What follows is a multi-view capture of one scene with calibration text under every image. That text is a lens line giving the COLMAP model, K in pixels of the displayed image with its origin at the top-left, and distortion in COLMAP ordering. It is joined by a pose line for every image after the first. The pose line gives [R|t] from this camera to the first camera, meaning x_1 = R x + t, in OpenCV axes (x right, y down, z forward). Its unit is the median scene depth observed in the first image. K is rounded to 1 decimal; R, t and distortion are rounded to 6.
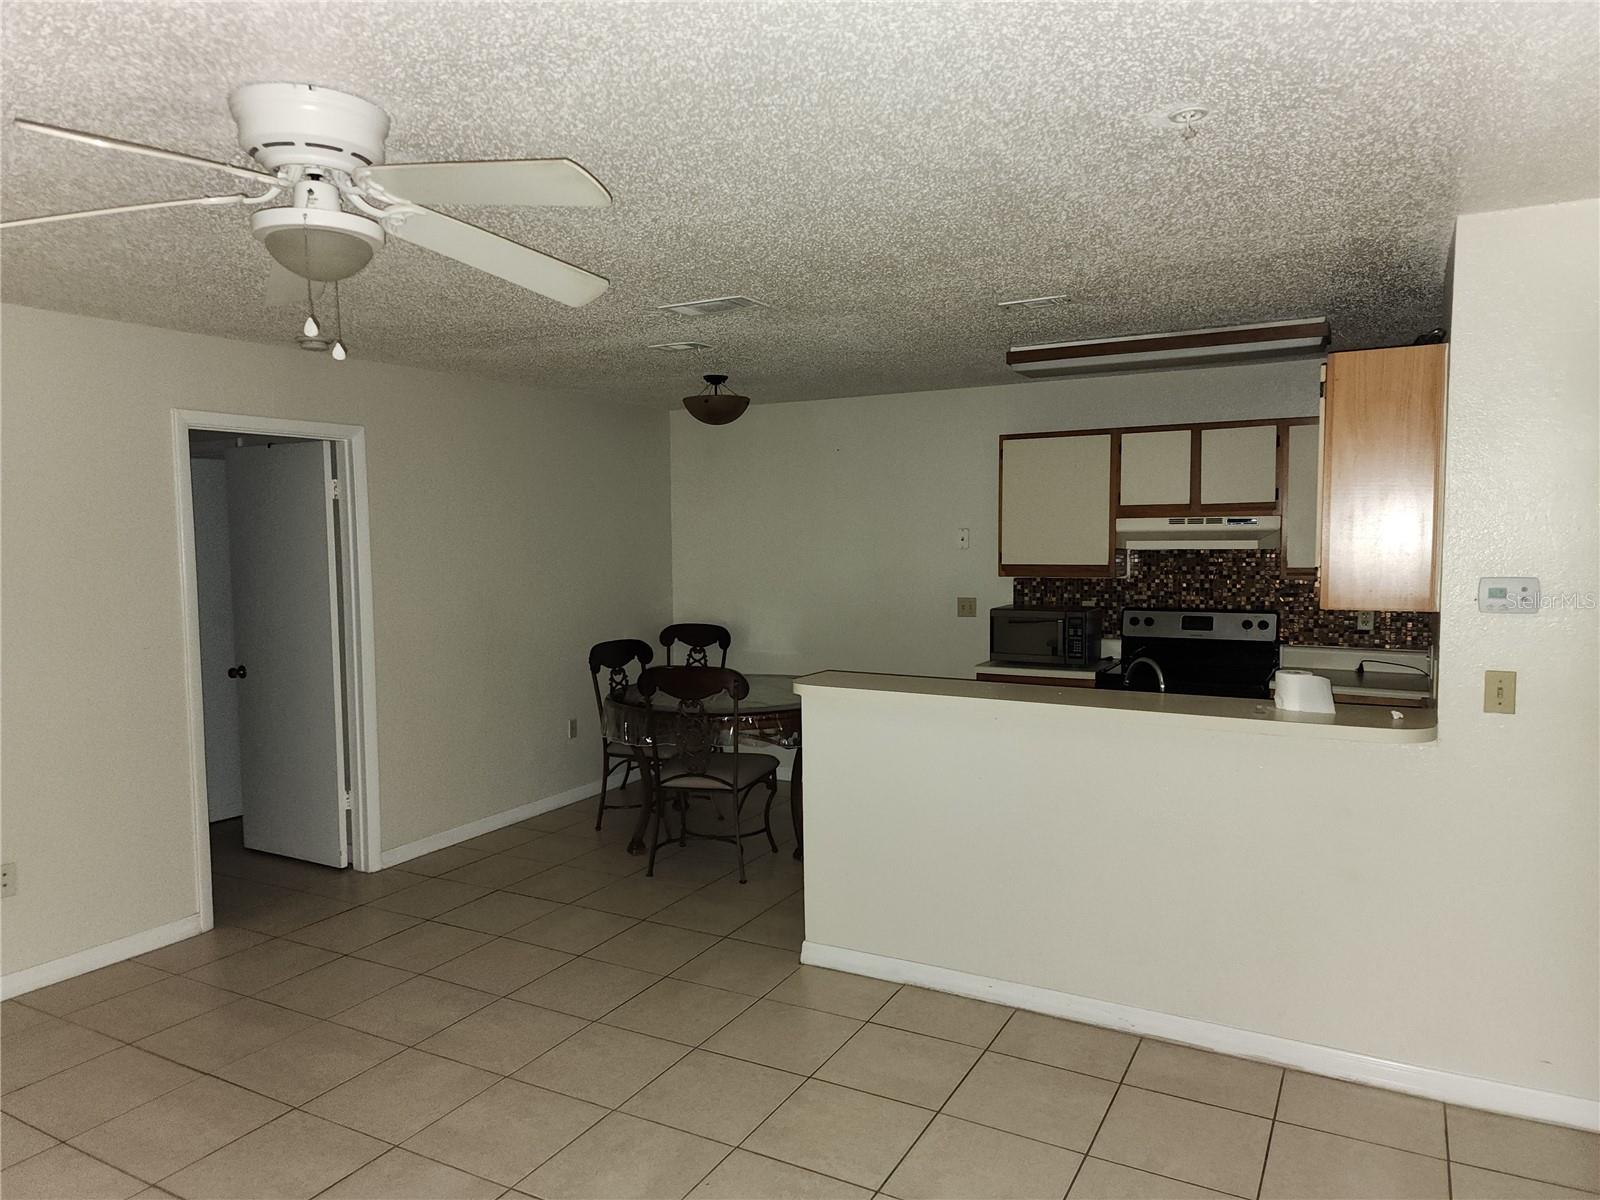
lens RADIAL K [[1046.5, 0, 837.0], [0, 1046.5, 600.9], [0, 0, 1]] dist [0.003628, 0.000108]
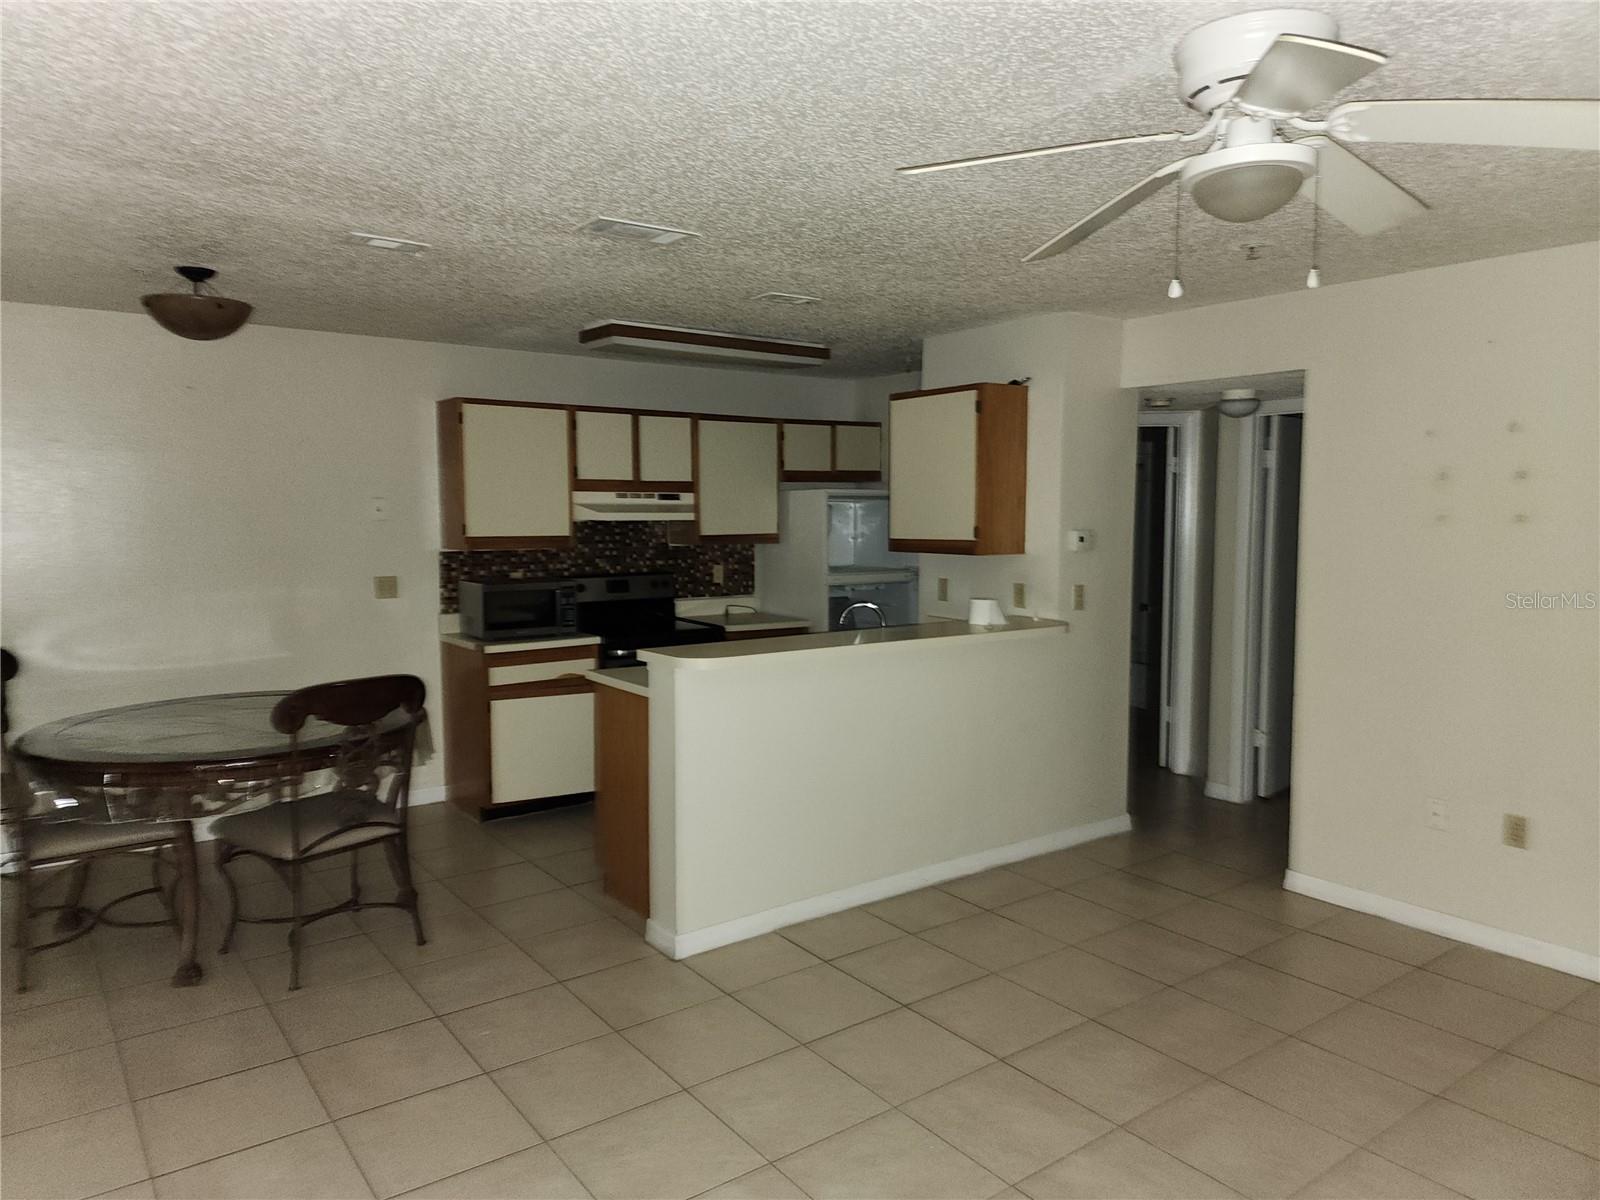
lens RADIAL K [[1046.5, 0, 837.0], [0, 1046.5, 600.9], [0, 0, 1]] dist [0.003628, 0.000108]
pose [[0.397602, -0.062447, 0.915431, -0.607832], [0.057435, 0.997419, 0.043094, 0.001882], [-0.915759, 0.035444, 0.400162, 0.333733]]
